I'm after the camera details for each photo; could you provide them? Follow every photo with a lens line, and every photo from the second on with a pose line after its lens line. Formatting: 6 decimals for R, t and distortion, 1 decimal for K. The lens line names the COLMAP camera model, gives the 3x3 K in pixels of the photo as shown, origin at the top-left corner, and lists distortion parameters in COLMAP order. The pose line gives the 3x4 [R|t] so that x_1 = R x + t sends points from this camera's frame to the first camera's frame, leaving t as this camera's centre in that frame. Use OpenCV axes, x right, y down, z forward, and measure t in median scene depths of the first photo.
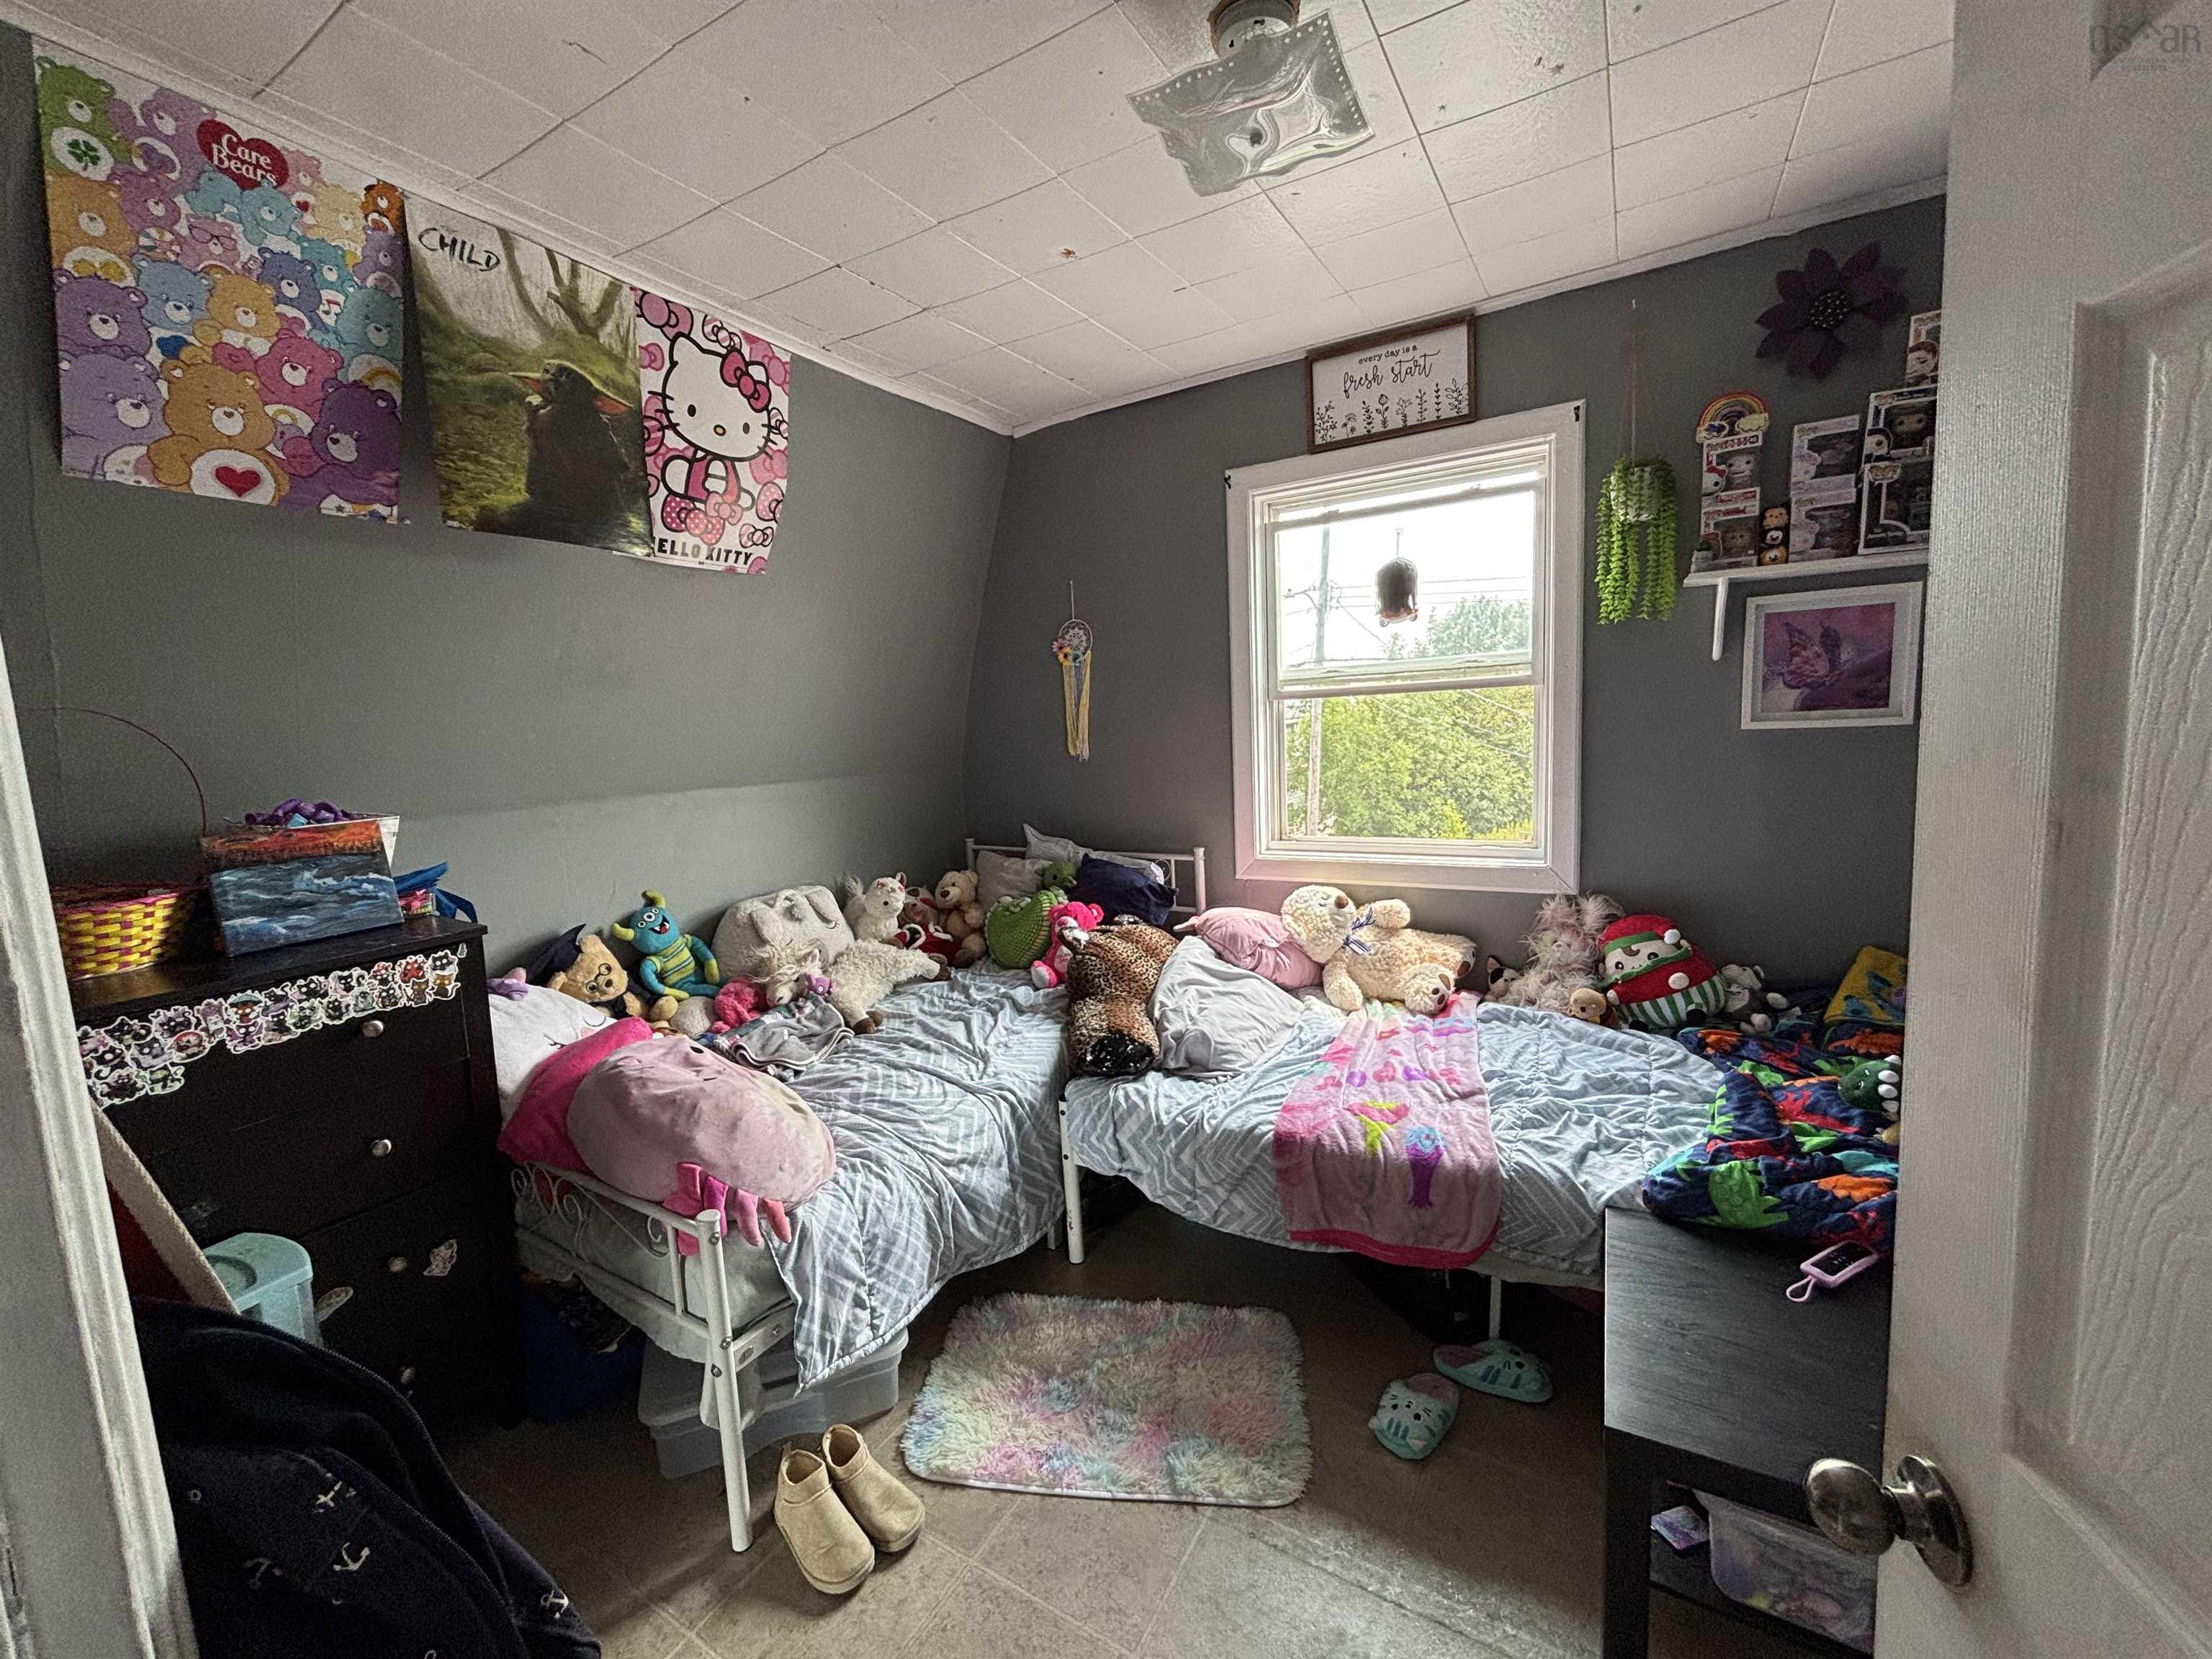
lens RADIAL K [[901.7, 0, 1105.8], [0, 901.7, 826.9], [0, 0, 1]] dist [0.003422, -0.000105]
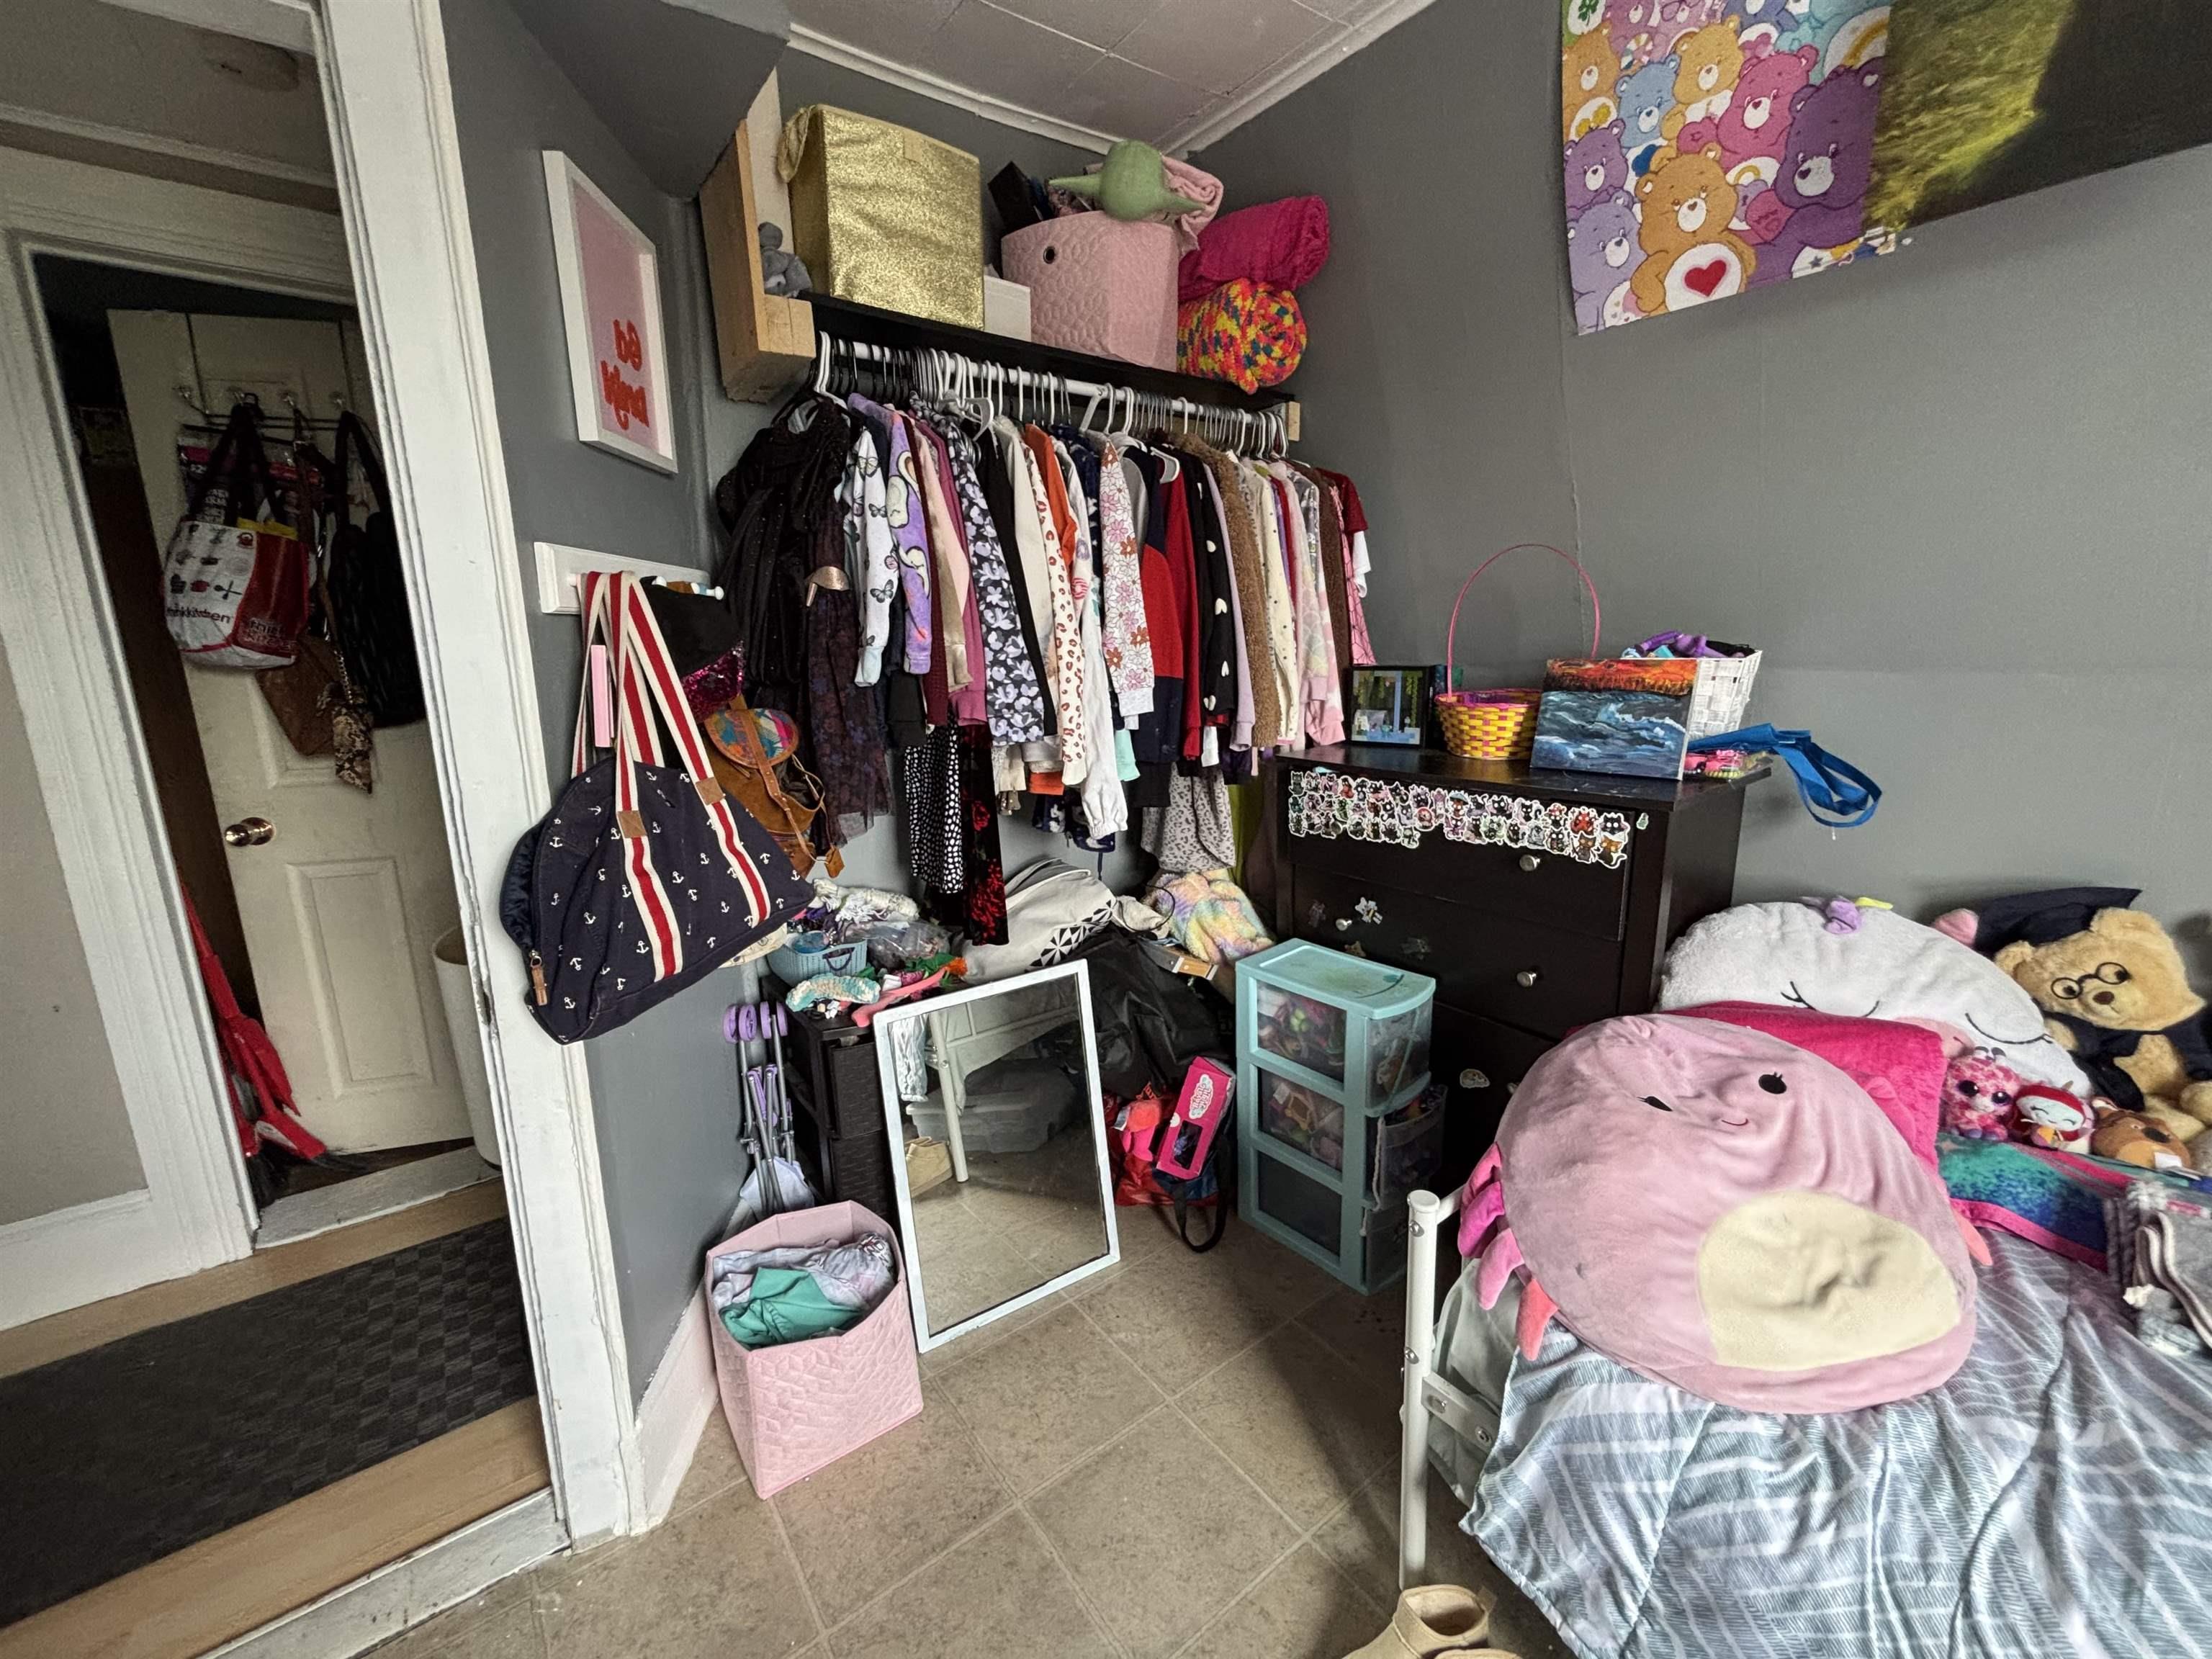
lens RADIAL K [[901.7, 0, 1106.9], [0, 901.7, 828.6], [0, 0, 1]] dist [0.003422, -0.000105]
pose [[-0.393241, 0.239463, -0.887704, 0.254241], [-0.071018, 0.954693, 0.288994, -0.069578], [0.916688, 0.176687, -0.358419, 0.901072]]
